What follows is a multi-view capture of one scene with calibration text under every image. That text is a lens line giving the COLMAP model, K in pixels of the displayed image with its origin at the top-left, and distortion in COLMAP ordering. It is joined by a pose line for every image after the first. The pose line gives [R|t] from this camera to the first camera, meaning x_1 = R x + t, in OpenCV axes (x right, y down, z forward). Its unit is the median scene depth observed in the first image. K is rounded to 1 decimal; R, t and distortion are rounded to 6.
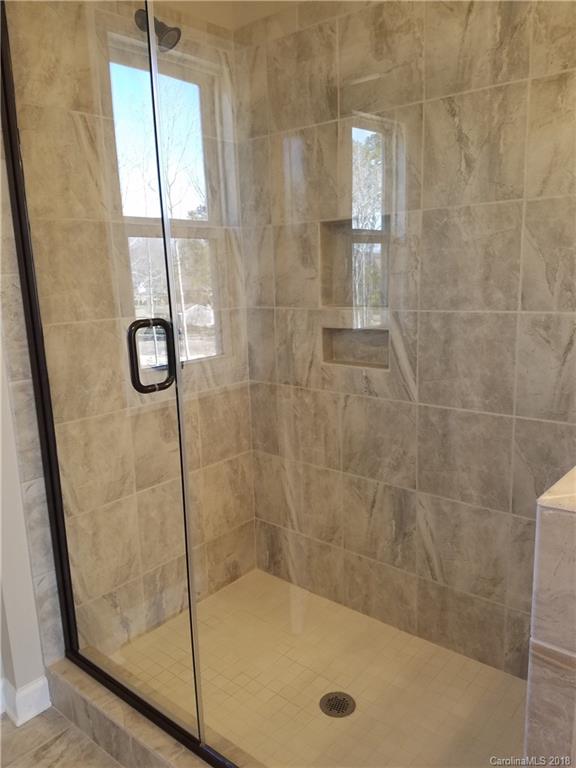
lens RADIAL K [[583.5, 0, 280.1], [0, 583.5, 388.8], [0, 0, 1]] dist [0.140365, -0.167807]
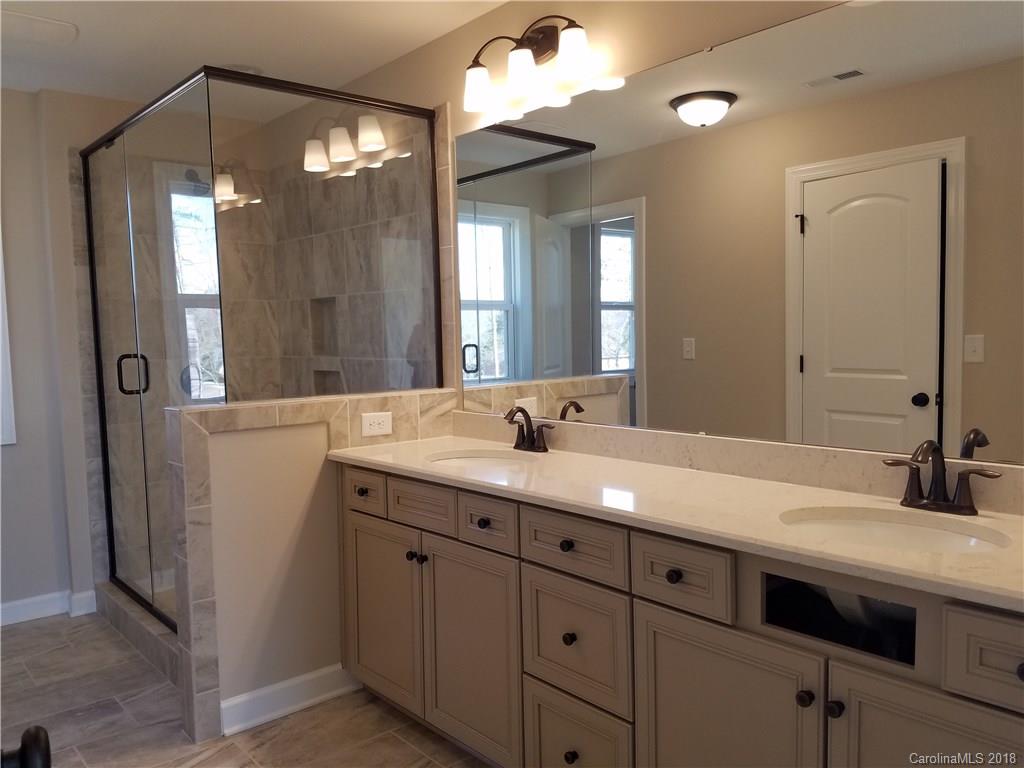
lens RADIAL K [[778.0, 0, 497.9], [0, 778.0, 396.9], [0, 0, 1]] dist [0.140365, -0.167807]
pose [[0.985261, 0.024058, -0.169359, 0.966504], [-0.044060, 0.992346, -0.115358, 0.182194], [0.165288, 0.121120, 0.978780, -0.894216]]
